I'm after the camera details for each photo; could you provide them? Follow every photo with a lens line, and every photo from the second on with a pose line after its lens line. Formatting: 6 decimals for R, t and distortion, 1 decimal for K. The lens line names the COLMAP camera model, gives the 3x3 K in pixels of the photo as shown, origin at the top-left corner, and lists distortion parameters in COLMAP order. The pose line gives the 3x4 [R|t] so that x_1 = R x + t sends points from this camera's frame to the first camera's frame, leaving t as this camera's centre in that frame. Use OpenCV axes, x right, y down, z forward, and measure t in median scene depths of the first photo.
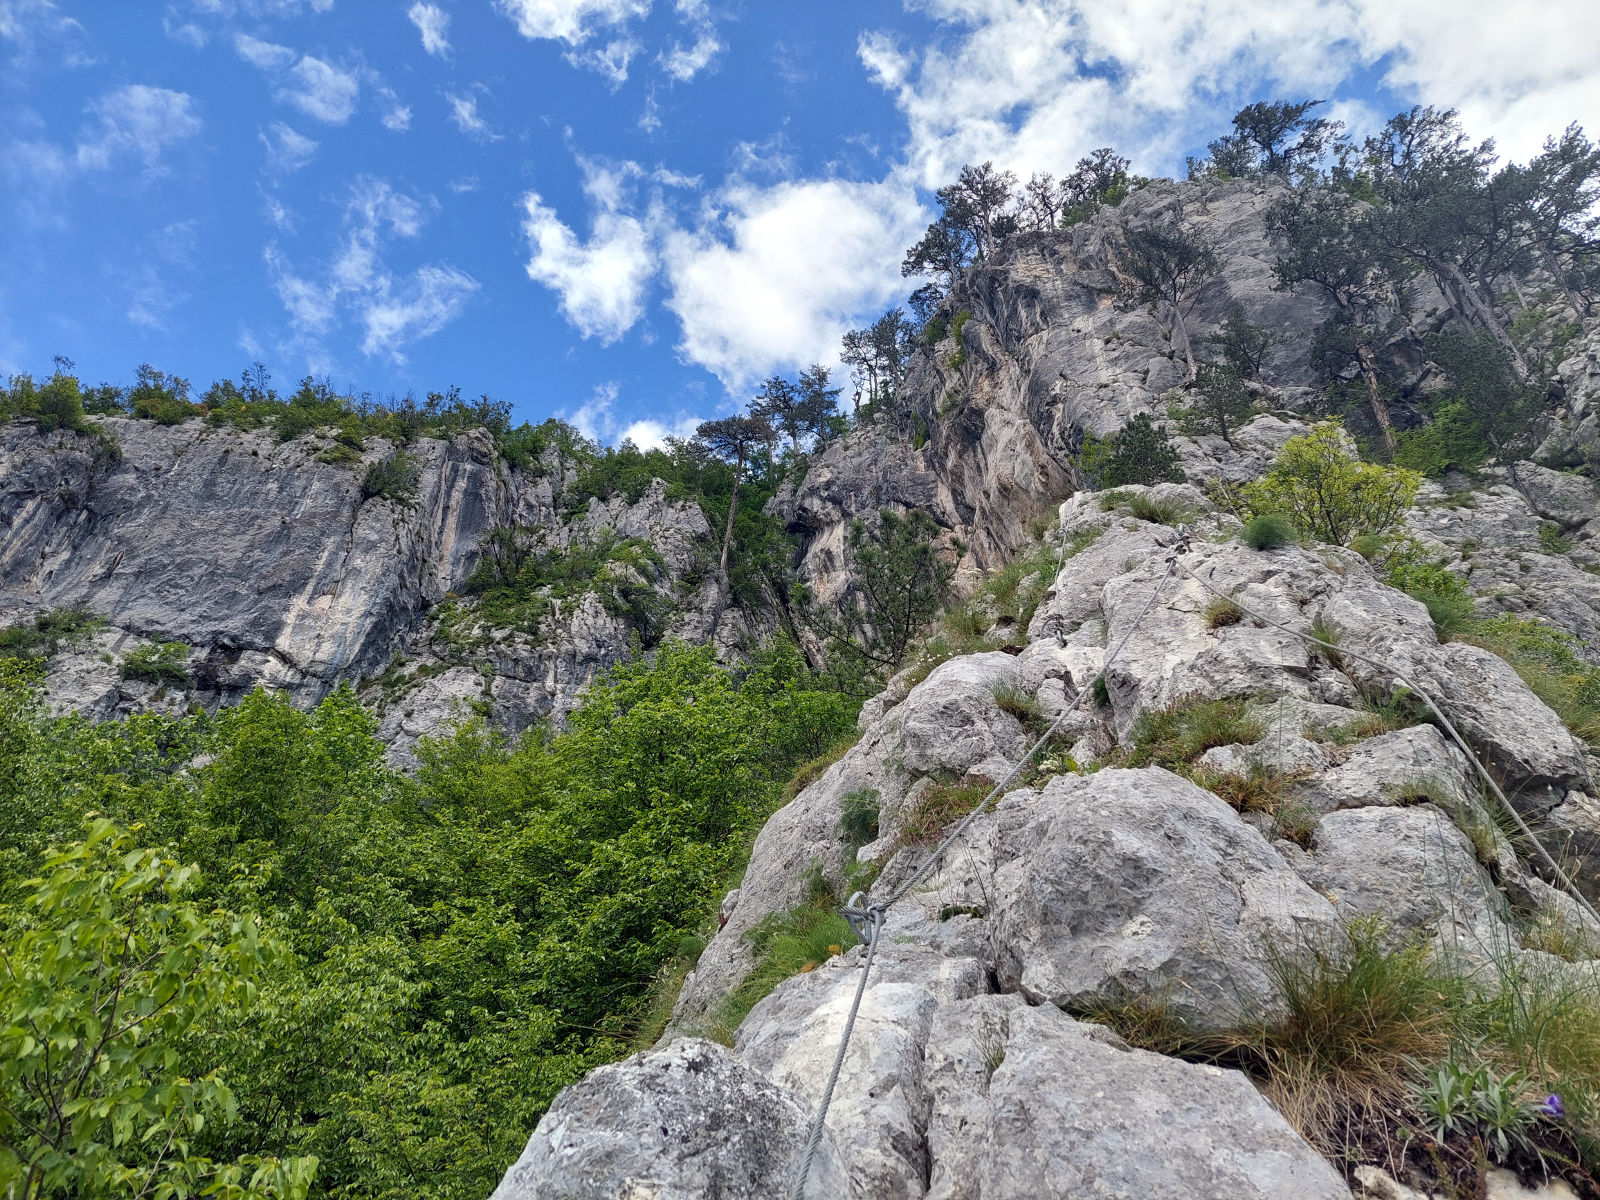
lens RADIAL K [[1147.3, 0, 823.6], [0, 1147.3, 567.3], [0, 0, 1]] dist [0.082128, -0.090561]
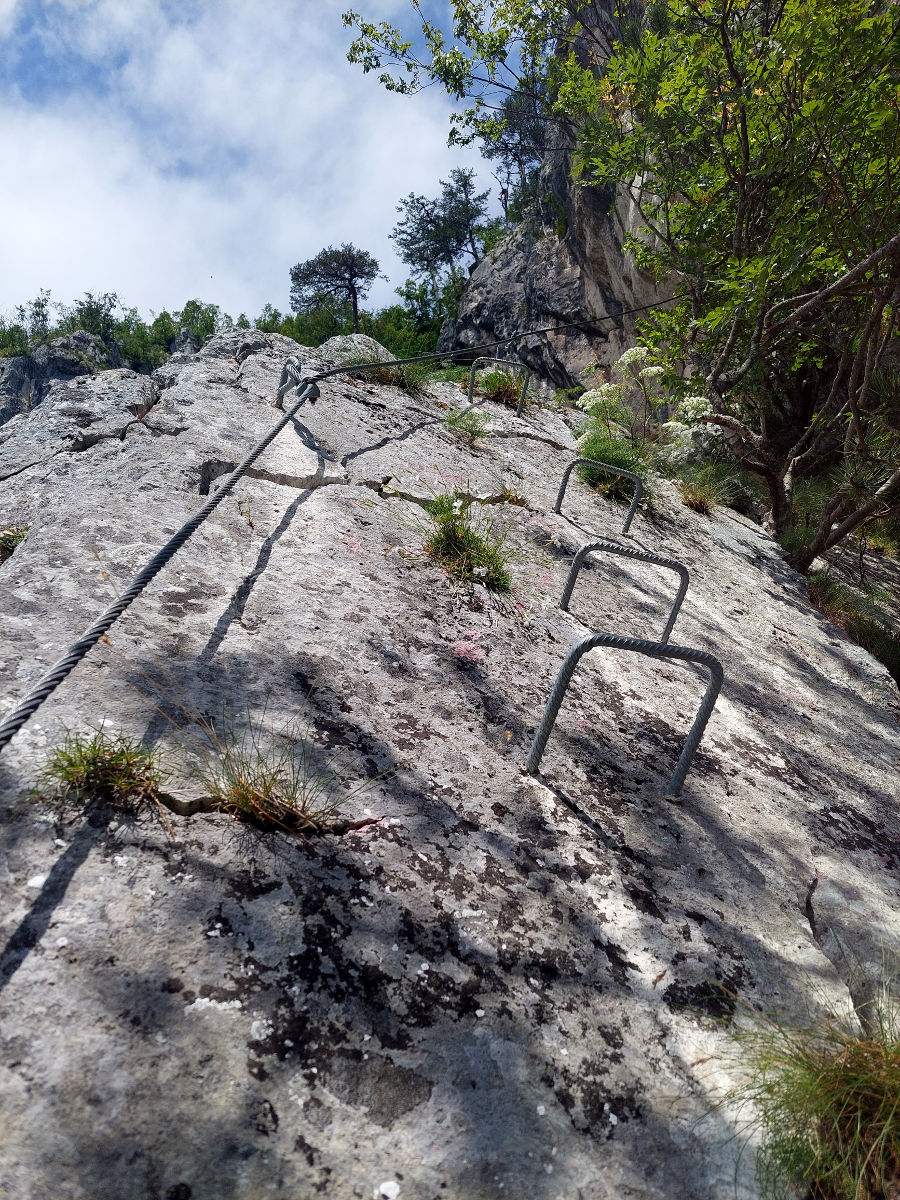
lens RADIAL K [[860.4, 0, 467.5], [0, 860.4, 606.3], [0, 0, 1]] dist [0.082128, -0.090561]
pose [[0.969164, -0.158484, -0.188692, 0.129000], [0.200855, 0.951677, 0.232311, -0.019847], [0.142756, -0.263047, 0.954163, 0.476047]]
